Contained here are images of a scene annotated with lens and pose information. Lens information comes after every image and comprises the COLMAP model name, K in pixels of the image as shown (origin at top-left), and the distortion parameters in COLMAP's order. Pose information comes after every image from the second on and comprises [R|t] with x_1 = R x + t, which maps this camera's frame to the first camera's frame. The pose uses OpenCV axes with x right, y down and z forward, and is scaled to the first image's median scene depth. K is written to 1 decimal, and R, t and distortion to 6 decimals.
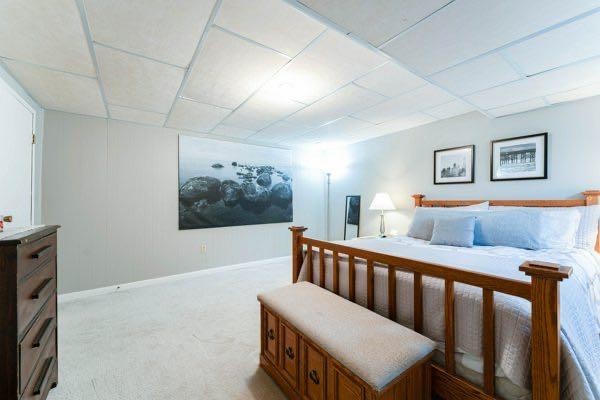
lens RADIAL K [[241.0, 0, 298.7], [0, 241.0, 199.0], [0, 0, 1]] dist [0.000946, -0.000230]
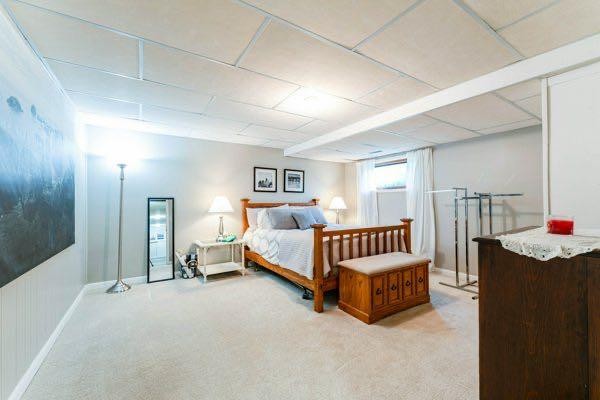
lens RADIAL K [[241.0, 0, 297.9], [0, 241.0, 201.1], [0, 0, 1]] dist [0.000946, -0.000230]
pose [[0.051214, 0.010570, 0.998632, -0.953347], [0.001185, 0.999943, -0.010645, 0.010955], [-0.998687, 0.001728, 0.051198, 0.830607]]
